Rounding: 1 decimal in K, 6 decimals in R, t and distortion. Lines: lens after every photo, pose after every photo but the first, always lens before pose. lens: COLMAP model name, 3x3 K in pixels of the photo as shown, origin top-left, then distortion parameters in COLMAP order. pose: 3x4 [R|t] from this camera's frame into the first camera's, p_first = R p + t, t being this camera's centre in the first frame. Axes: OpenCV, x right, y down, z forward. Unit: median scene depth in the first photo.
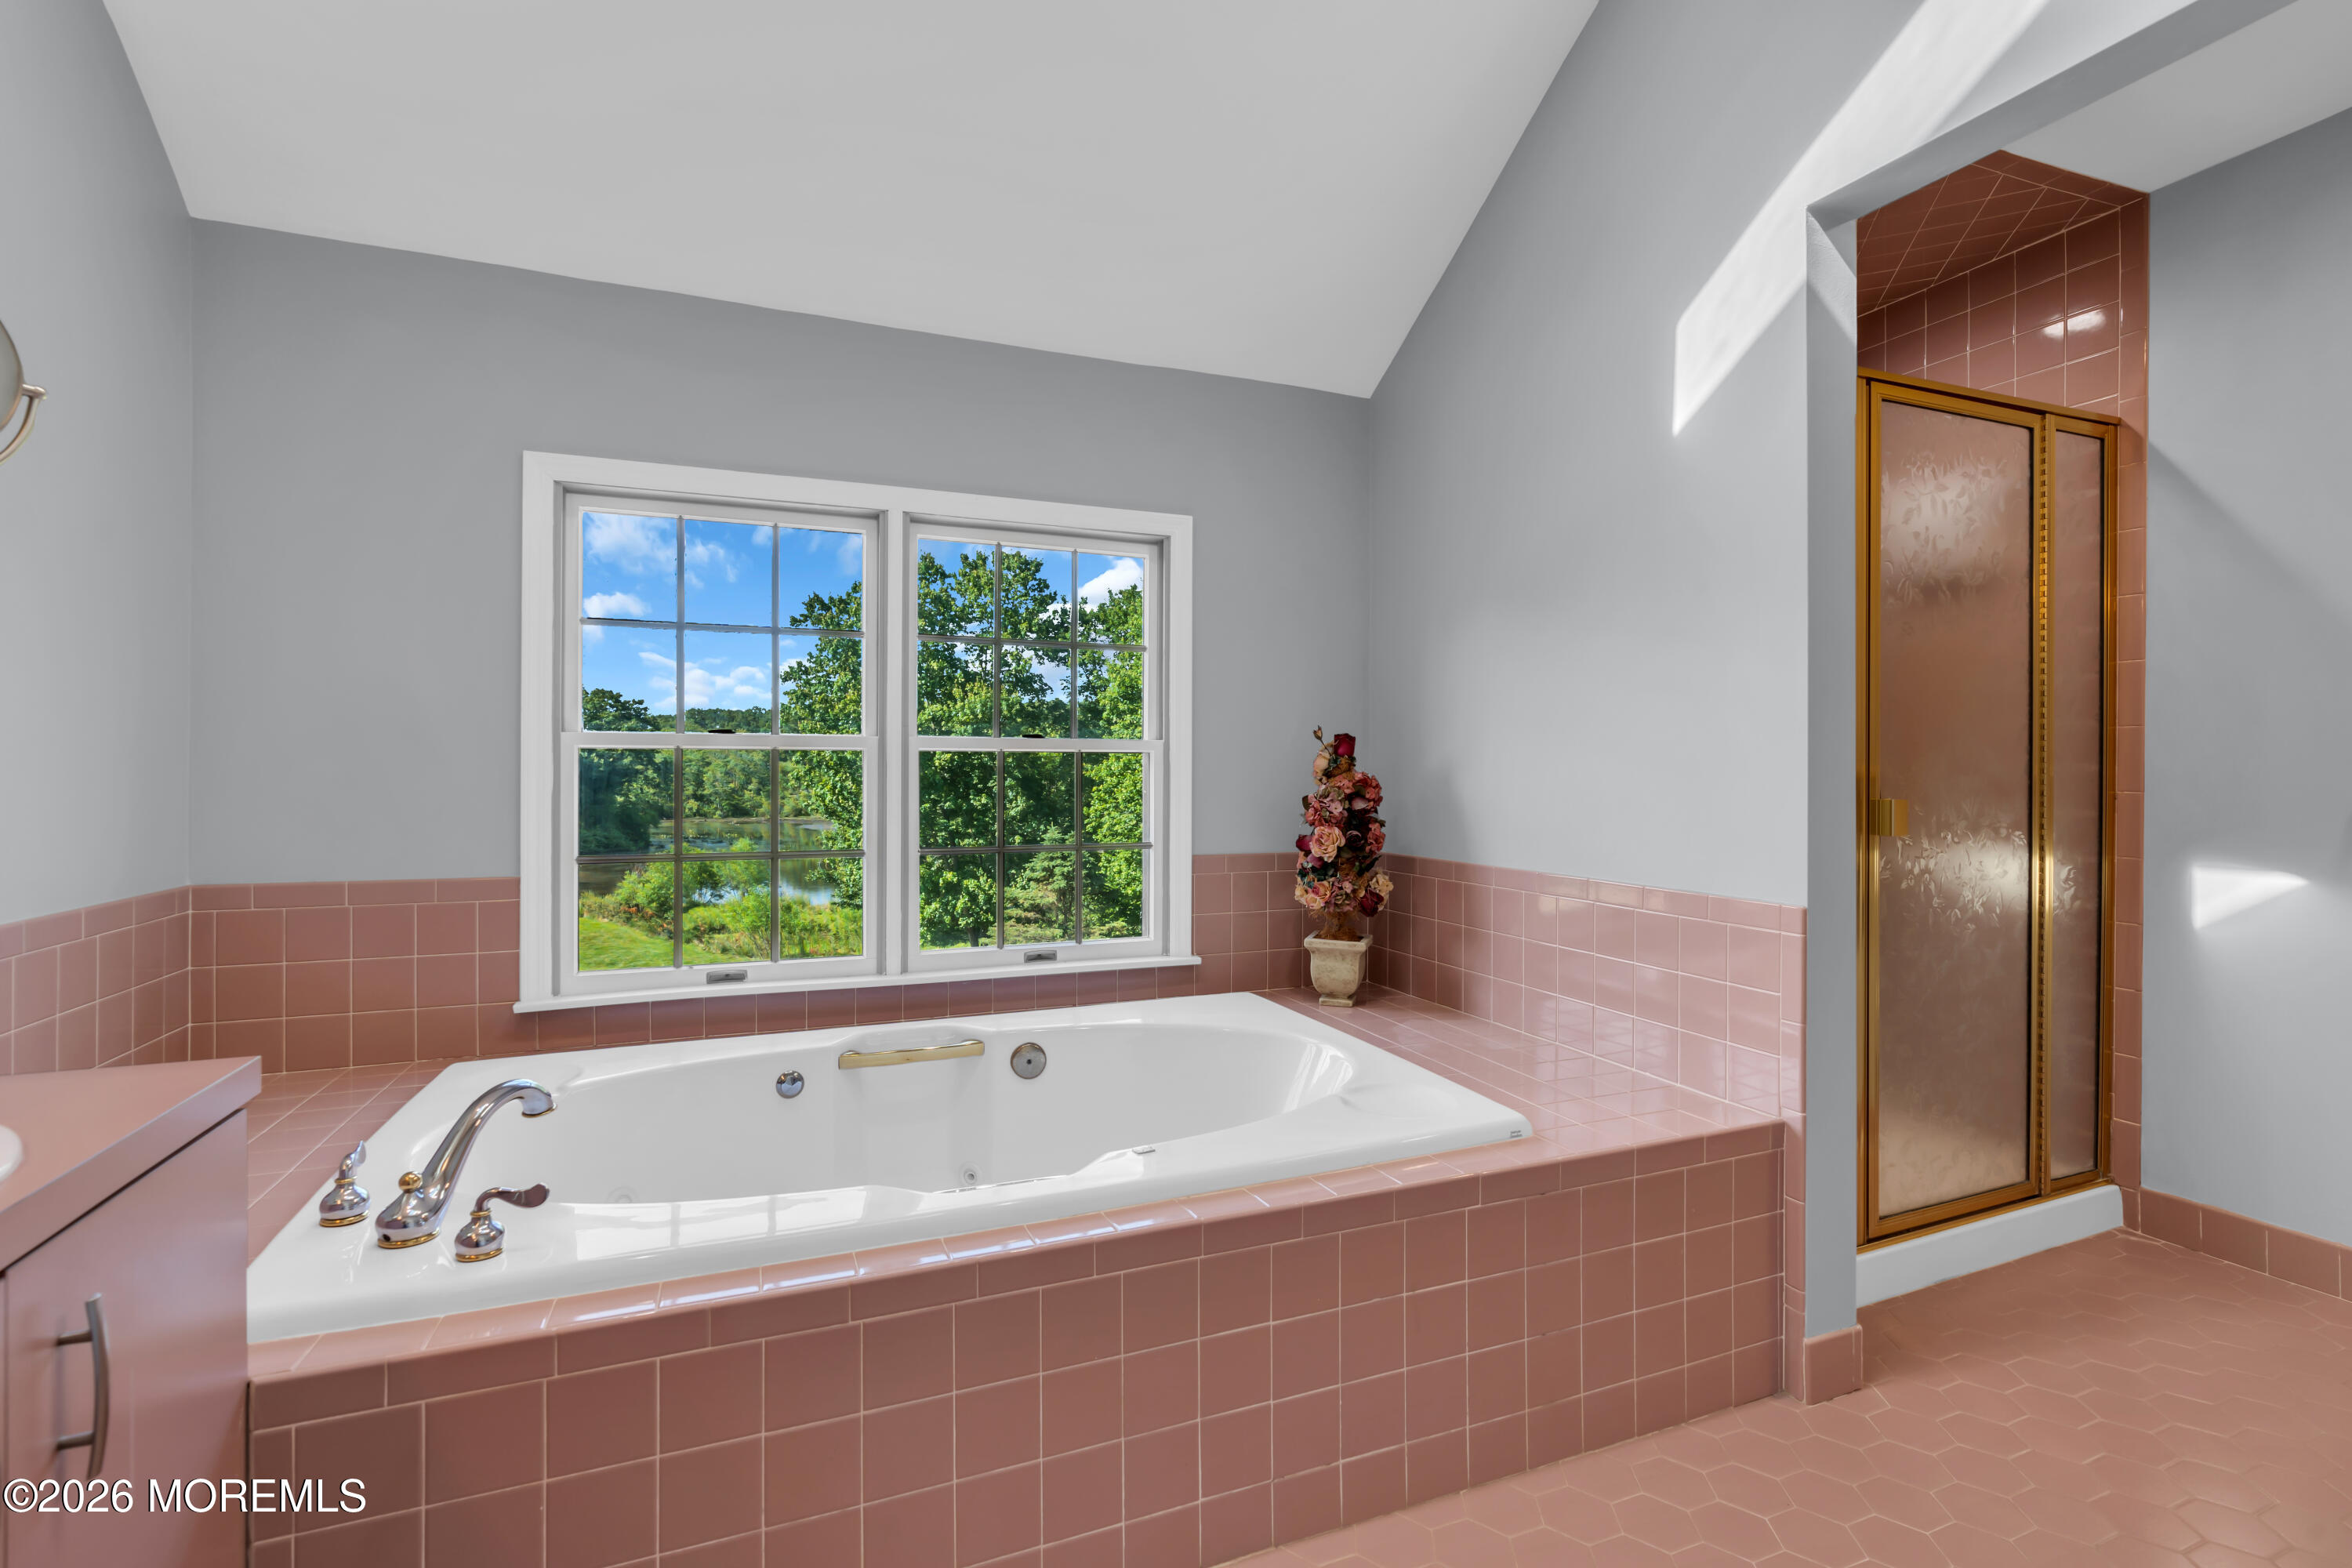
lens RADIAL K [[1065.8, 0, 1170.3], [0, 1065.8, 771.8], [0, 0, 1]] dist [0.005402, 0.002496]
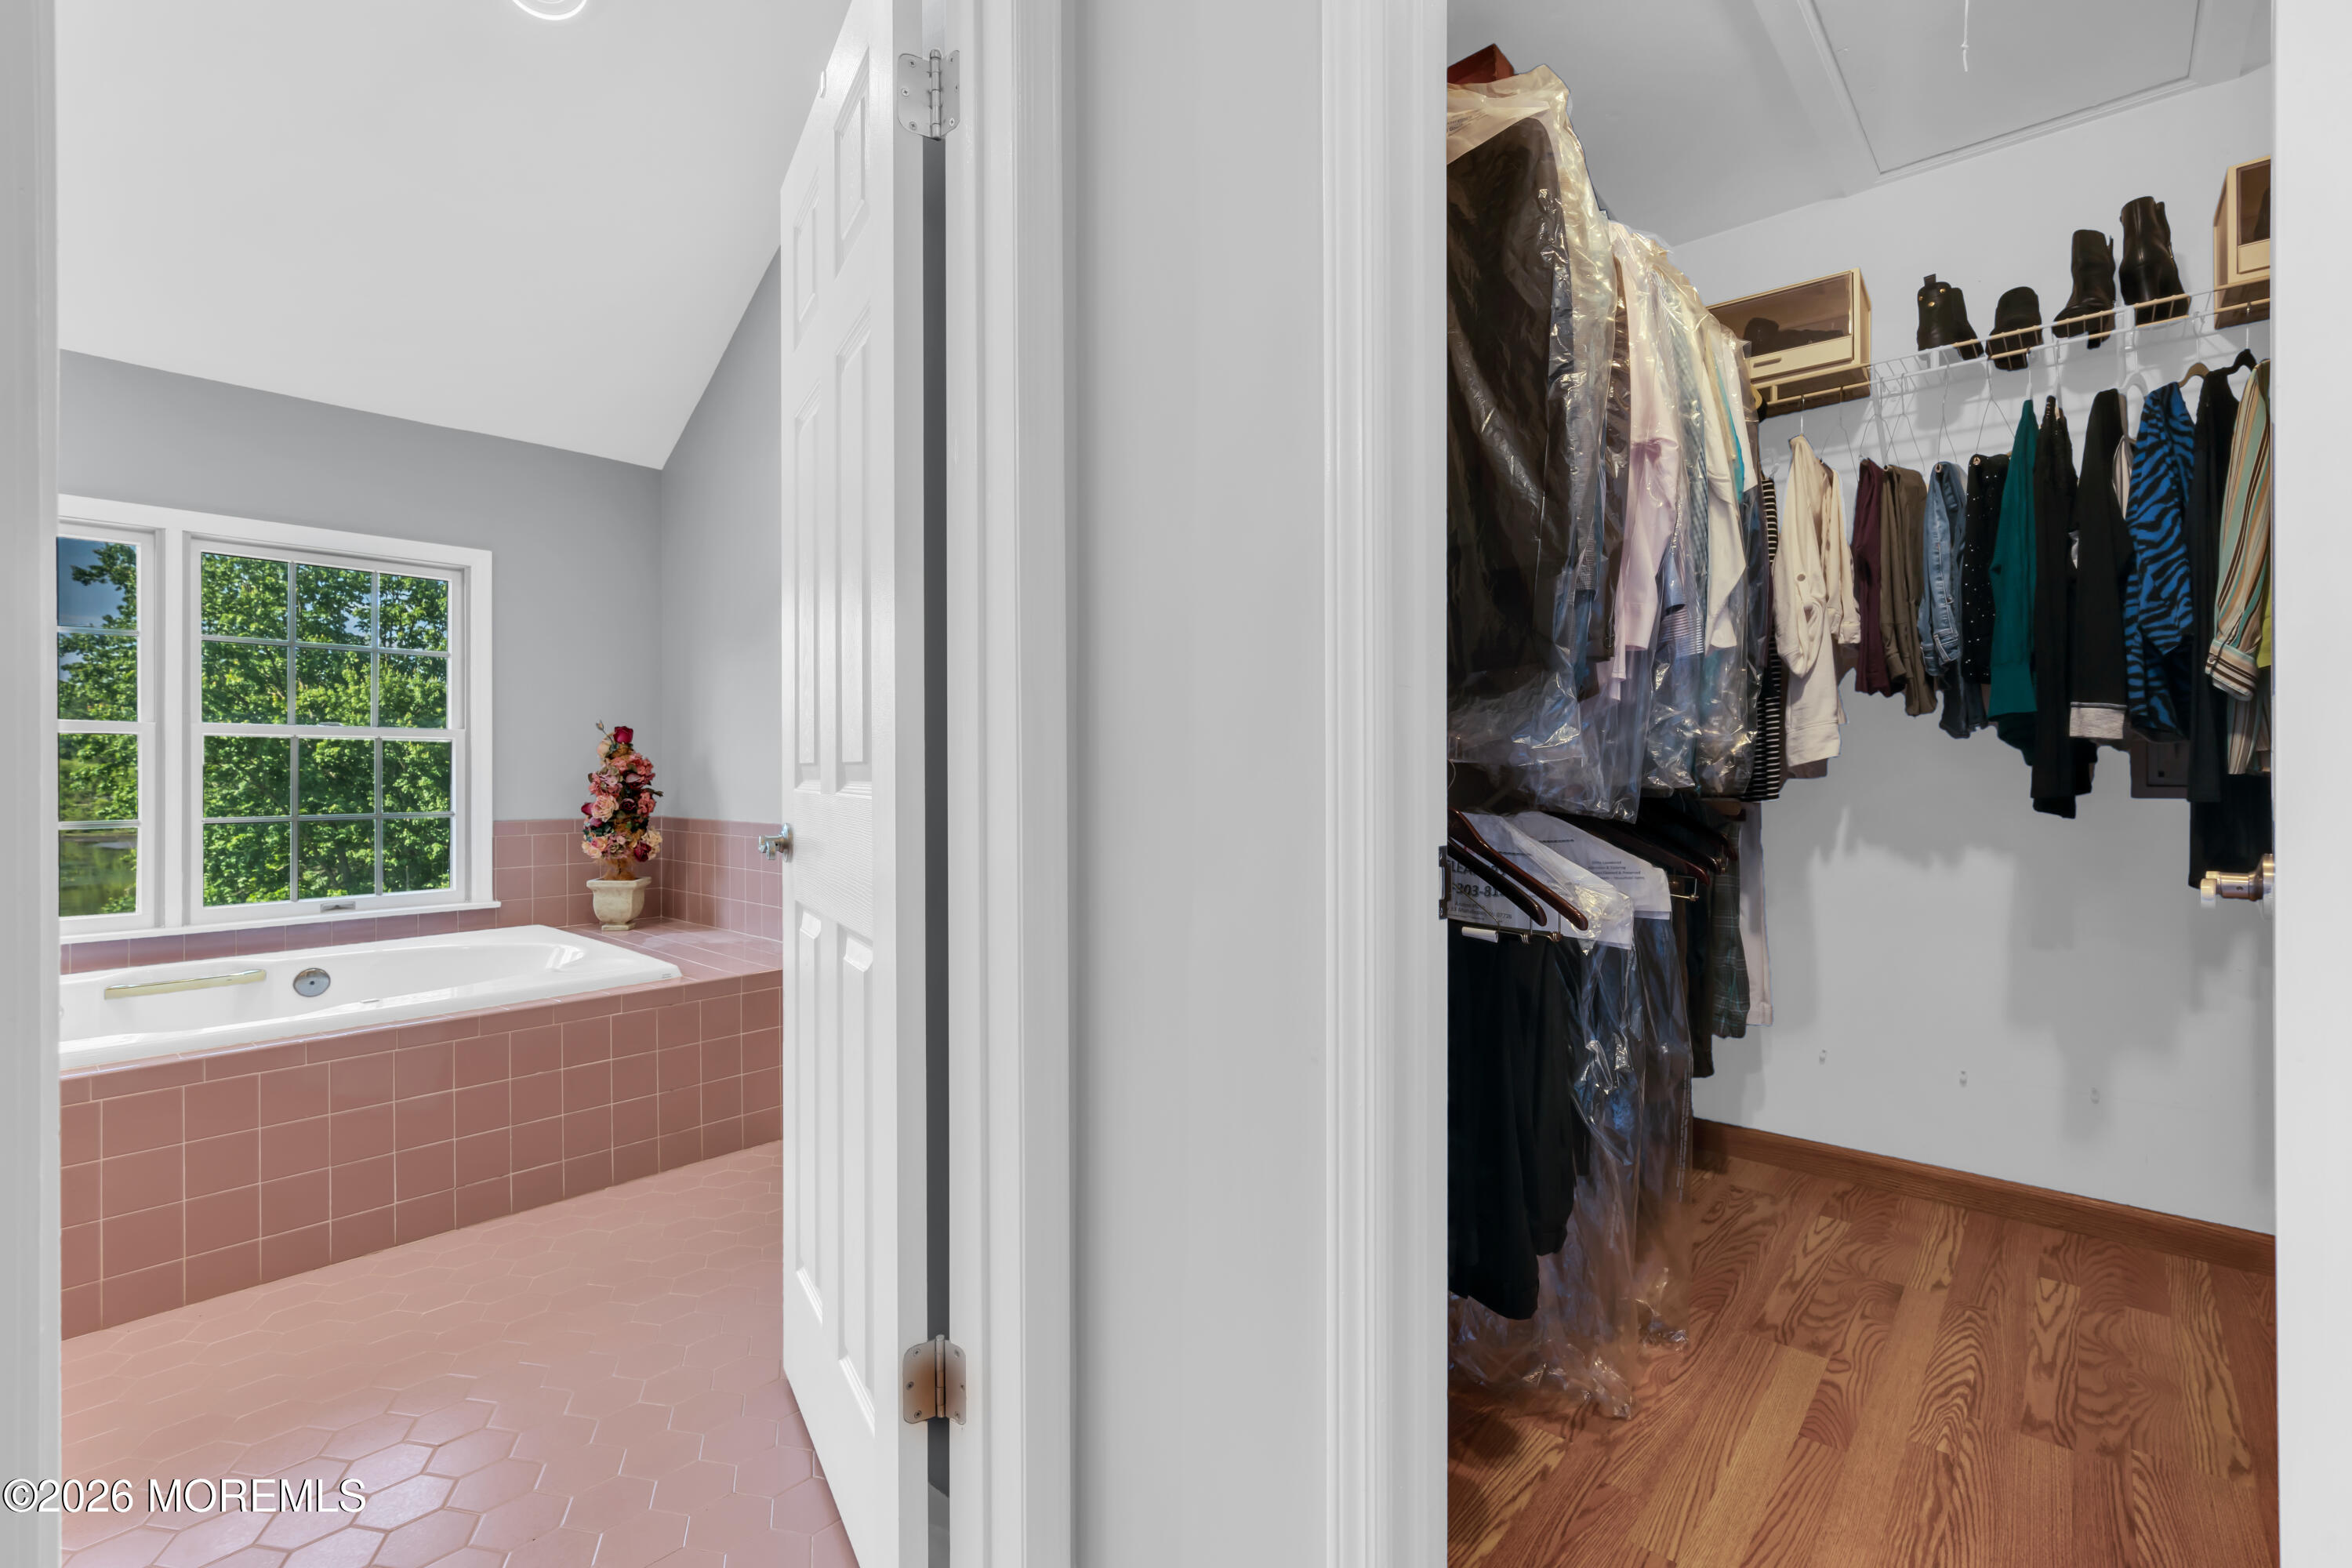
lens RADIAL K [[1065.8, 0, 1179.7], [0, 1065.8, 768.1], [0, 0, 1]] dist [0.005402, 0.002496]
pose [[0.897947, -0.002651, 0.440095, 0.199862], [0.003329, 0.999994, -0.000770, 0.019843], [-0.440090, 0.002157, 0.897951, -0.504770]]
